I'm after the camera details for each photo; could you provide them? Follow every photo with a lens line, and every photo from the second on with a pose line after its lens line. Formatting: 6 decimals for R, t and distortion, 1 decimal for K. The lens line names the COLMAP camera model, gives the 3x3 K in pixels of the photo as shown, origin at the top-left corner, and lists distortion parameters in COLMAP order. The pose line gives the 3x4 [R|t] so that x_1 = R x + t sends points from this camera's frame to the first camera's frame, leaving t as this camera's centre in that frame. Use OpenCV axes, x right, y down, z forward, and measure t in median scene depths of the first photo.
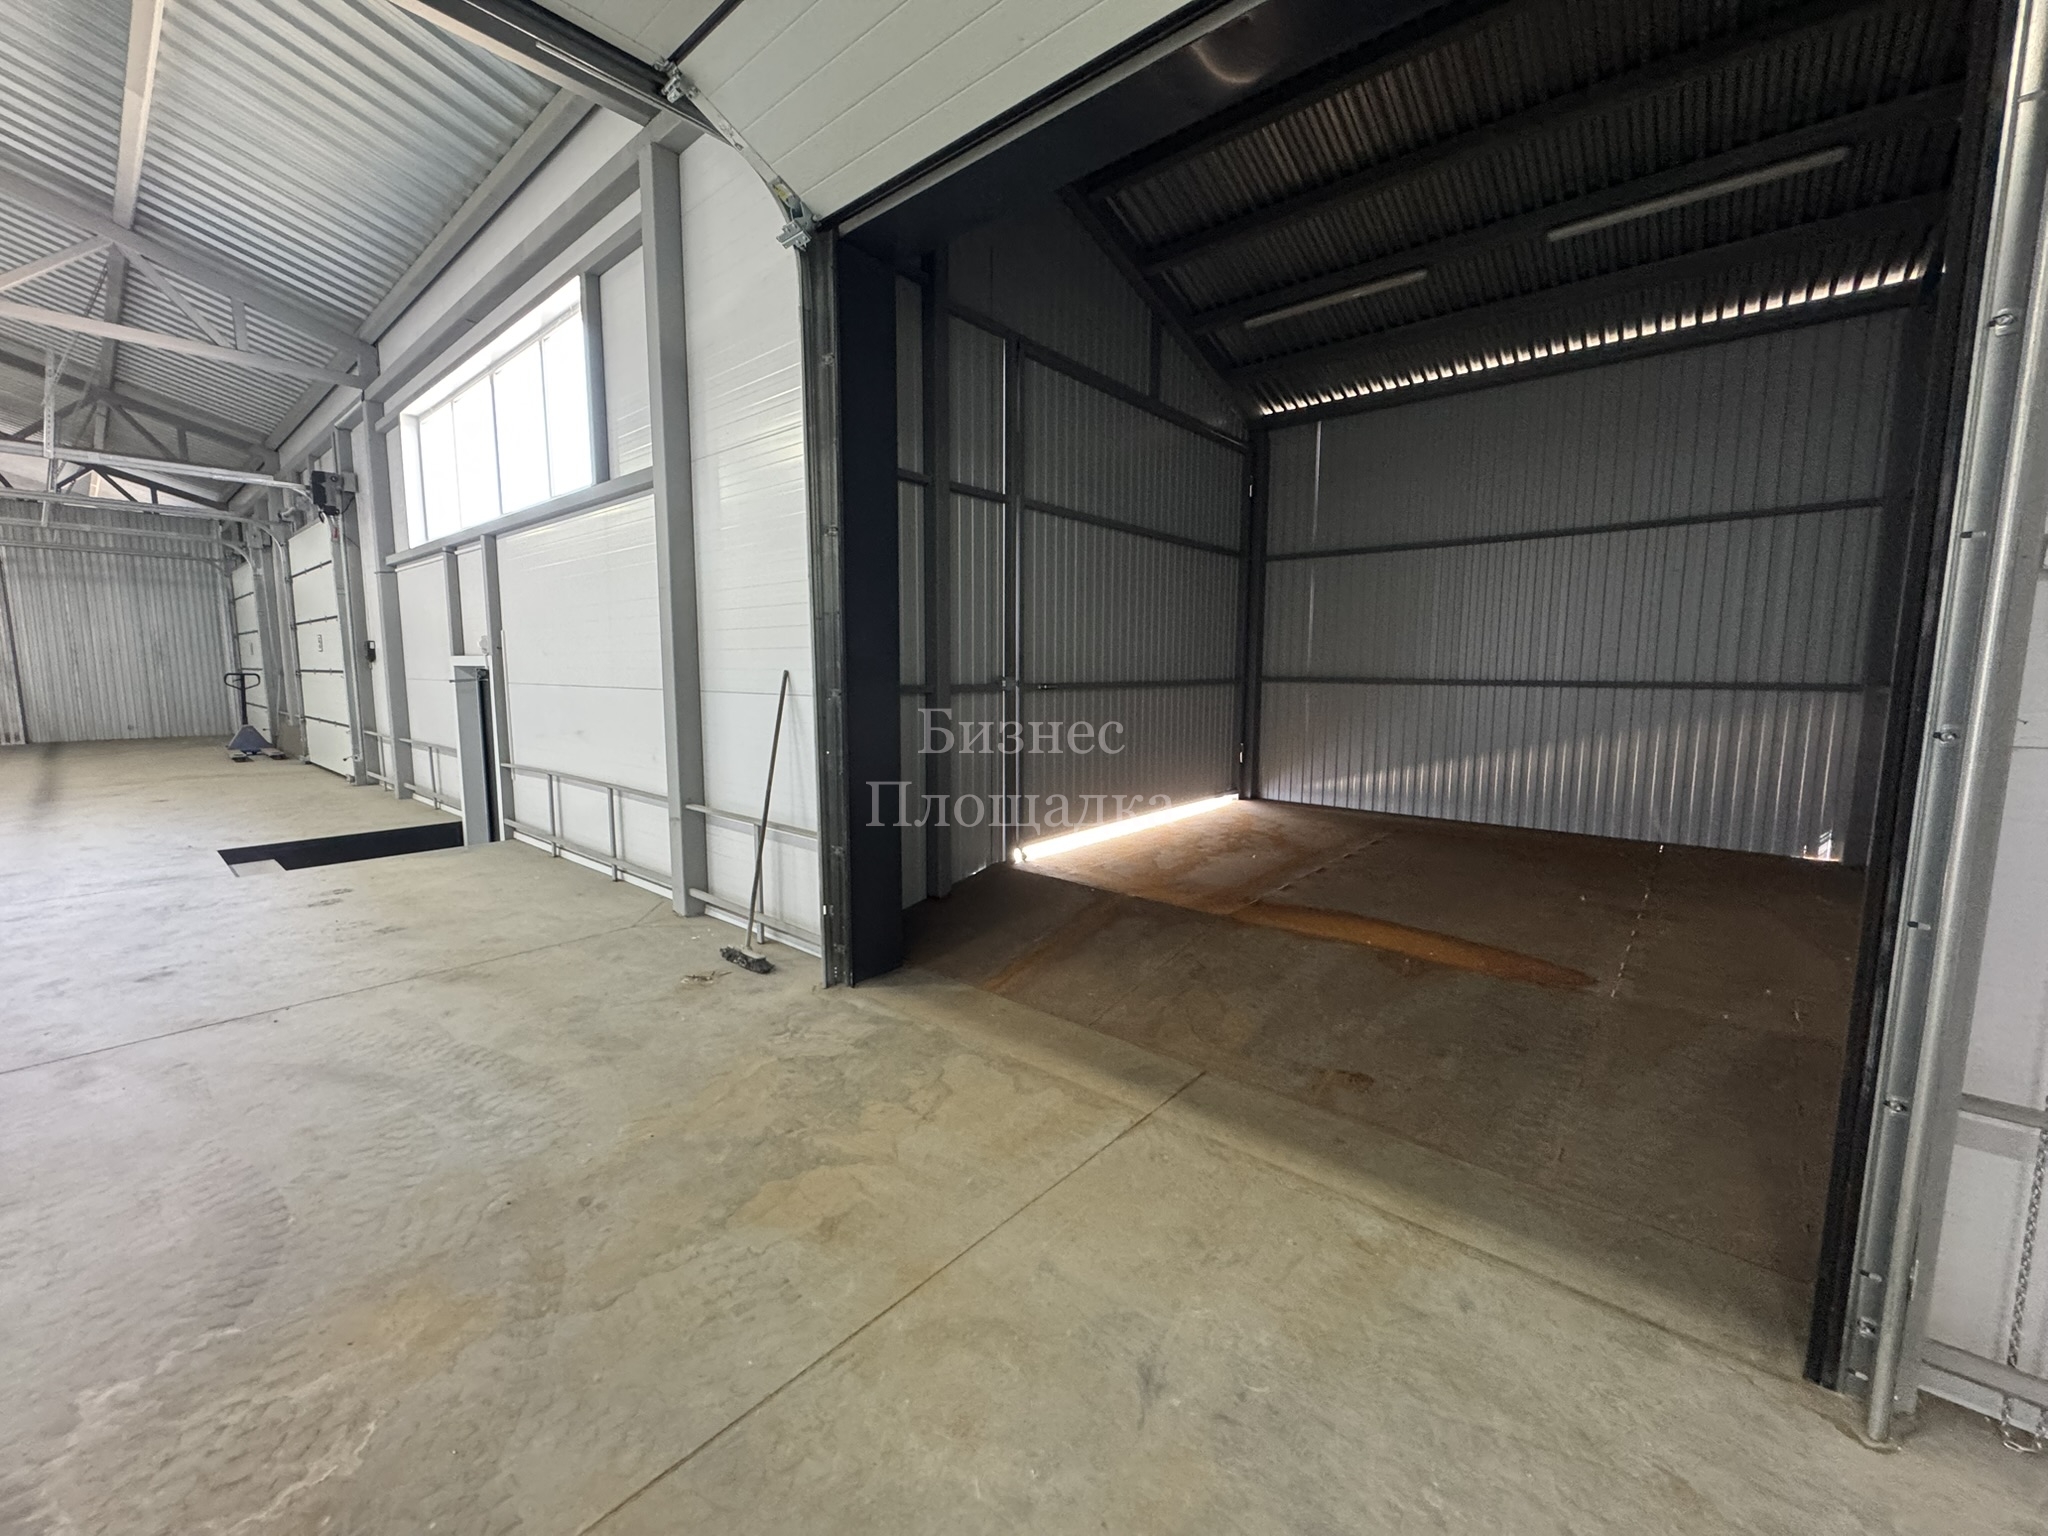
lens RADIAL K [[816.1, 0, 1023.9], [0, 816.1, 764.3], [0, 0, 1]] dist [-0.002748, 0.000255]
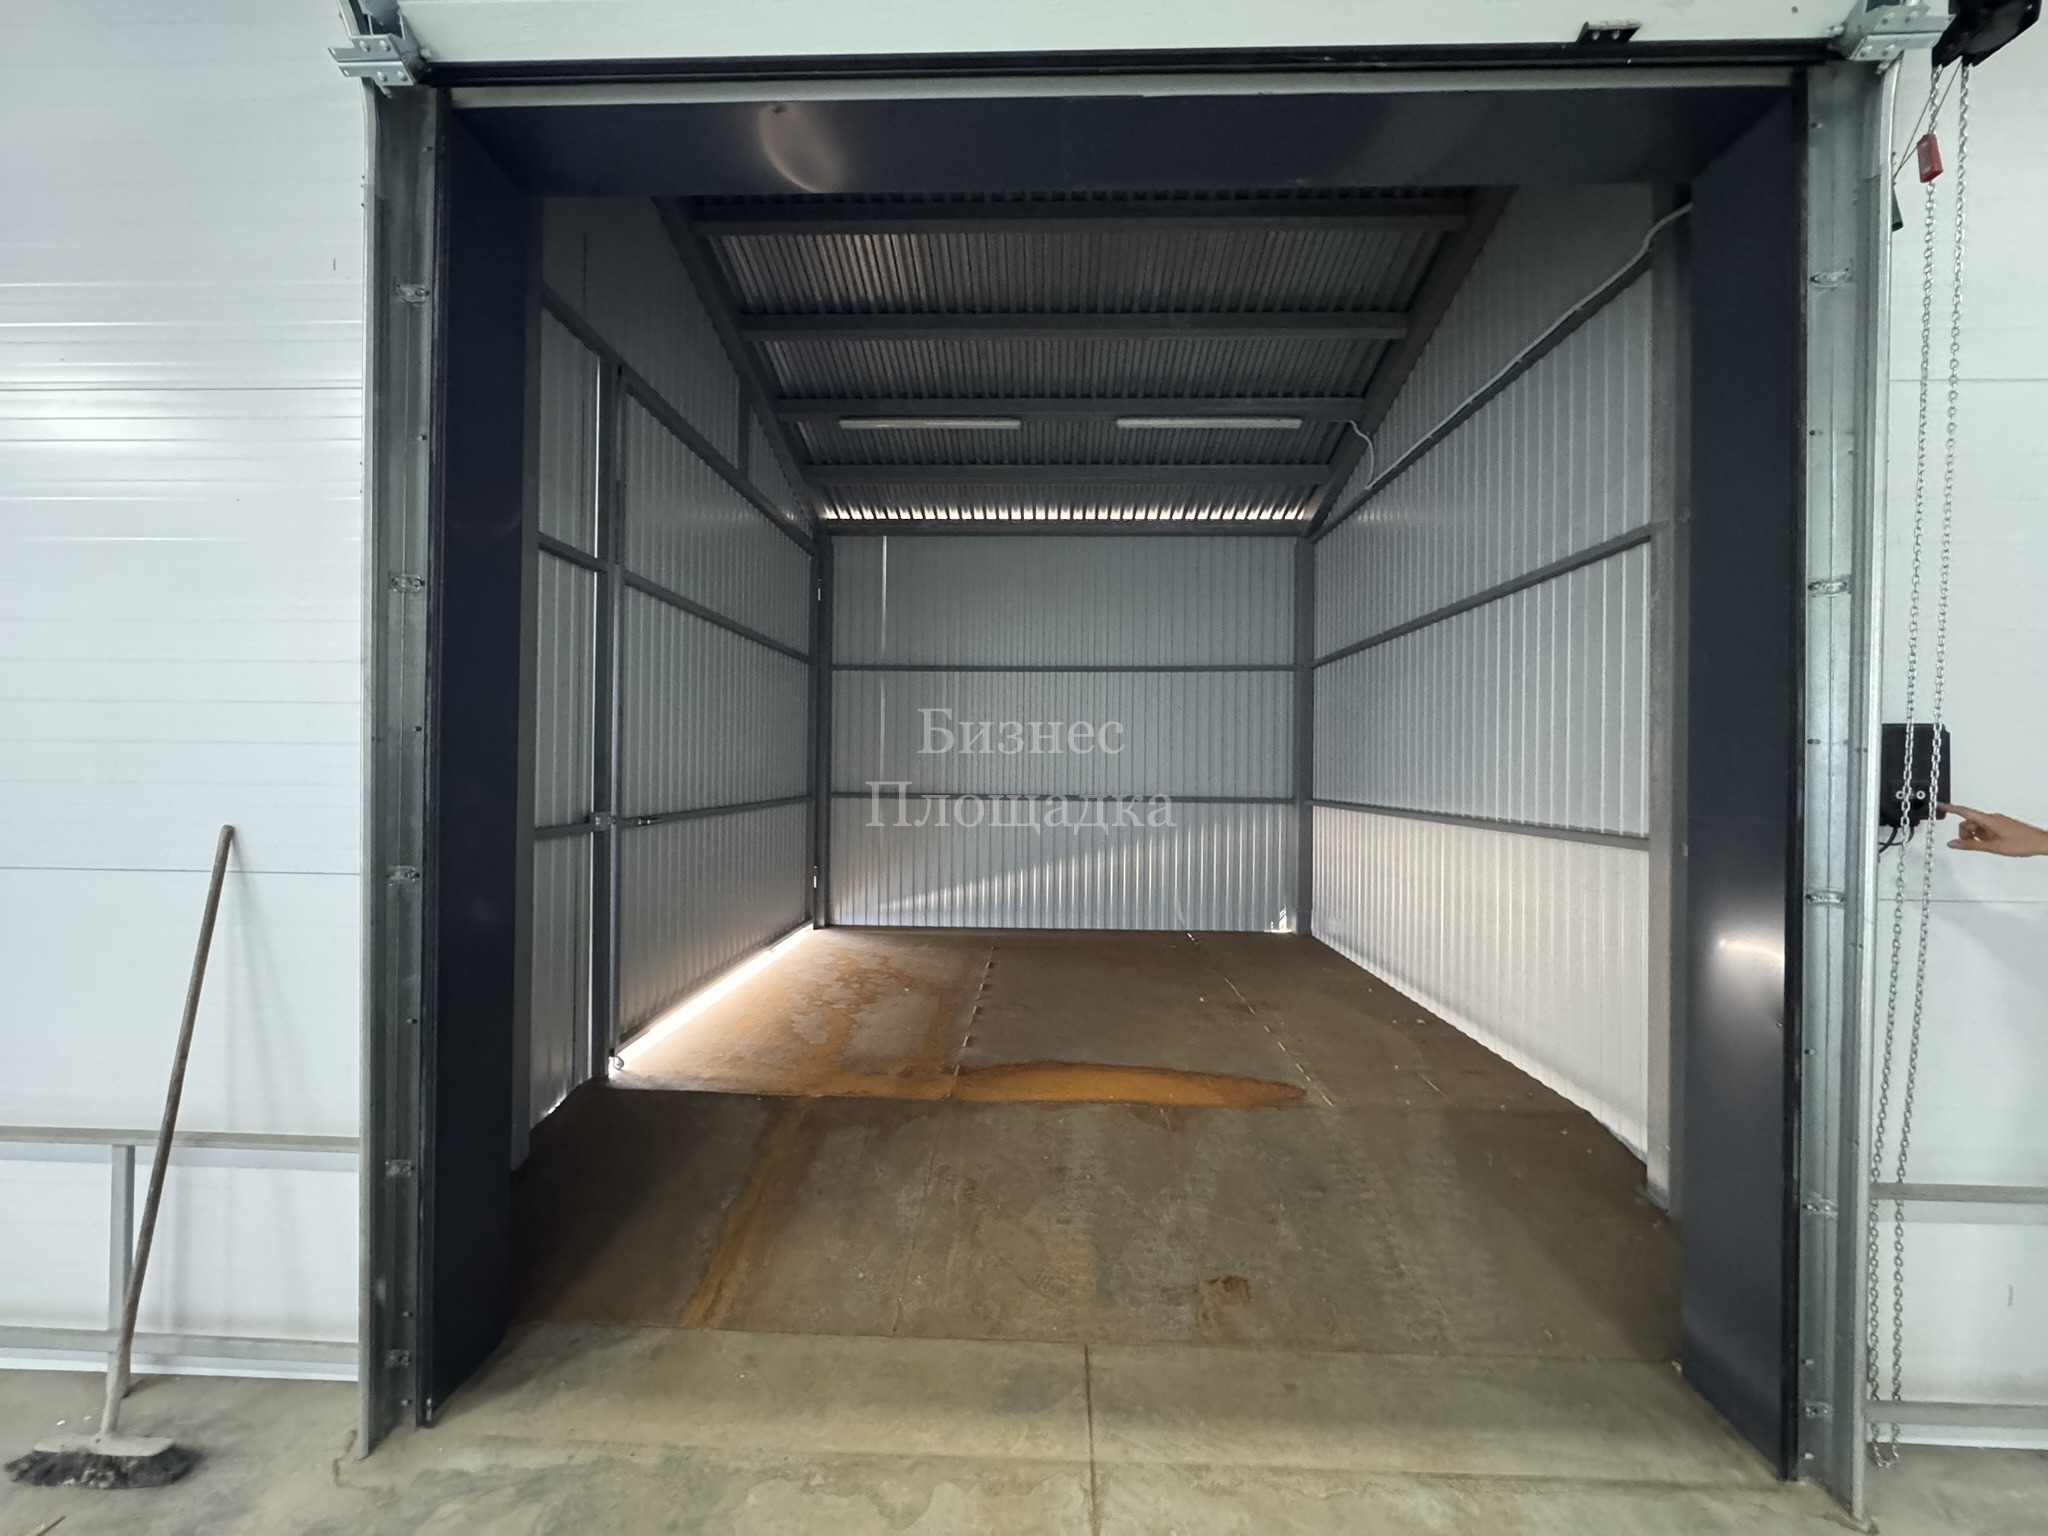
lens RADIAL K [[816.1, 0, 1020.9], [0, 816.1, 764.4], [0, 0, 1]] dist [-0.002748, 0.000255]
pose [[0.779240, 0.006896, 0.626688, -0.235320], [0.064815, 0.993691, -0.091526, -0.077467], [-0.623365, 0.111939, 0.773877, 0.291183]]
